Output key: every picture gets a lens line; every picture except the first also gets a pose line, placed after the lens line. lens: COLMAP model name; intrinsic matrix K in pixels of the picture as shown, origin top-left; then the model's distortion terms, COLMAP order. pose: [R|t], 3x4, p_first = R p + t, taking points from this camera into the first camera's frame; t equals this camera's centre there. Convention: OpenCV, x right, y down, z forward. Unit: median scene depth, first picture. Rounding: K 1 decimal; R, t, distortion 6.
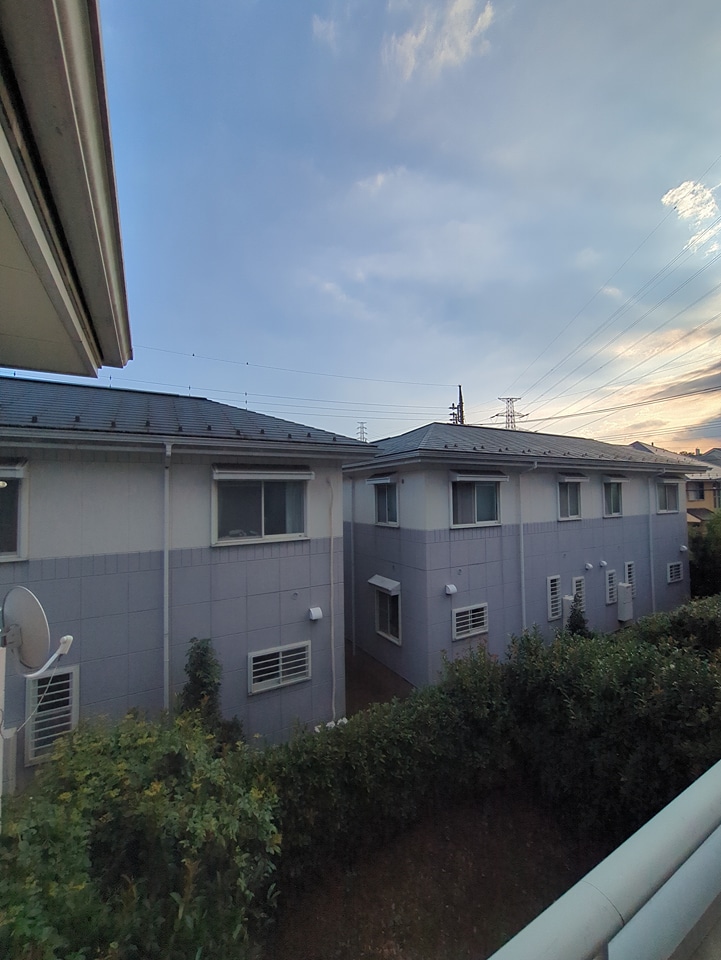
lens RADIAL K [[379.2, 0, 363.4], [0, 379.2, 481.8], [0, 0, 1]] dist [-0.002992, 0.001214]
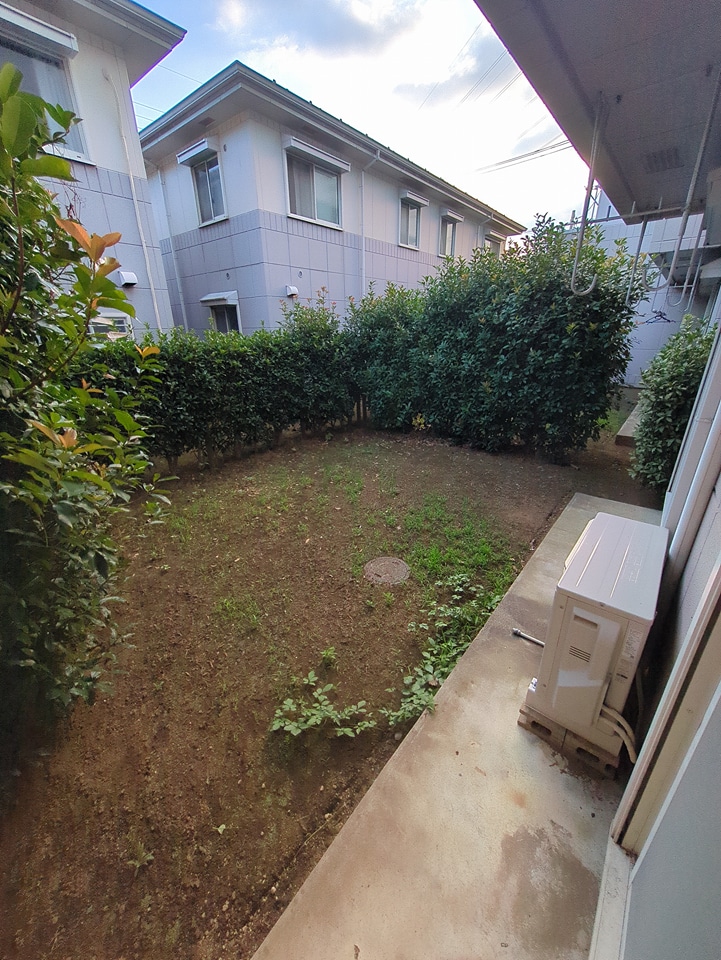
lens RADIAL K [[379.2, 0, 358.6], [0, 379.2, 481.5], [0, 0, 1]] dist [-0.002992, 0.001214]
pose [[0.933515, -0.135158, 0.332087, 0.007490], [-0.007450, 0.918714, 0.394854, 0.328196], [-0.358461, -0.371076, 0.856626, -0.040423]]
